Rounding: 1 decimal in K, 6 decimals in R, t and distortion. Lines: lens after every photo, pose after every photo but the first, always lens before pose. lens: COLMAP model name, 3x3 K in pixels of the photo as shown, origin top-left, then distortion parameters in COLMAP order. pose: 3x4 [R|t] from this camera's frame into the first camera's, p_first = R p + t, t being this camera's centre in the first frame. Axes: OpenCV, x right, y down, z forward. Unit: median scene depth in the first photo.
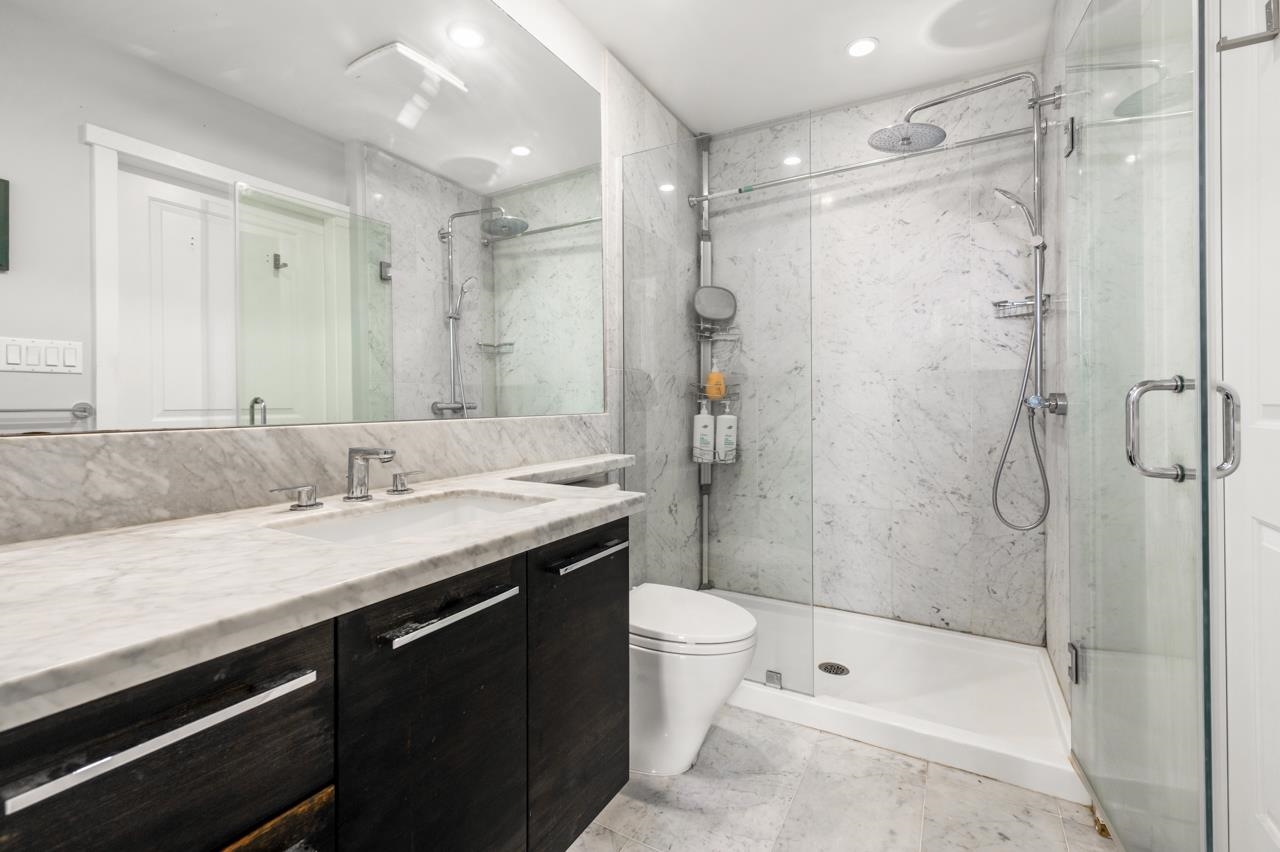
lens RADIAL K [[550.6, 0, 639.6], [0, 550.6, 399.5], [0, 0, 1]] dist [-0.001619, -0.000344]
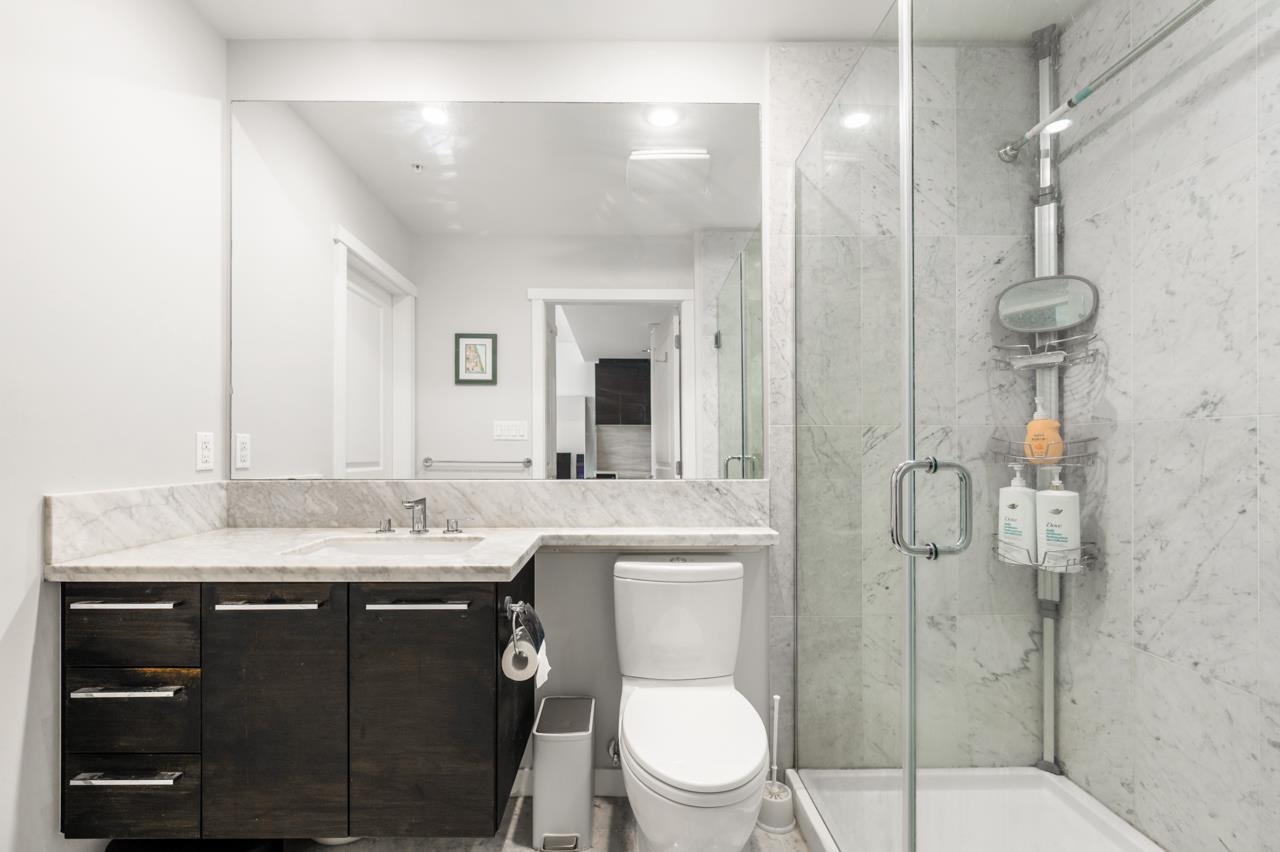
lens RADIAL K [[562.0, 0, 636.0], [0, 562.0, 447.6], [0, 0, 1]] dist [-0.000820, -0.000106]
pose [[0.512475, 0.002001, -0.858700, 0.603436], [0.001367, 0.999994, 0.003146, -0.027742], [0.858701, -0.002786, 0.512470, 0.405590]]
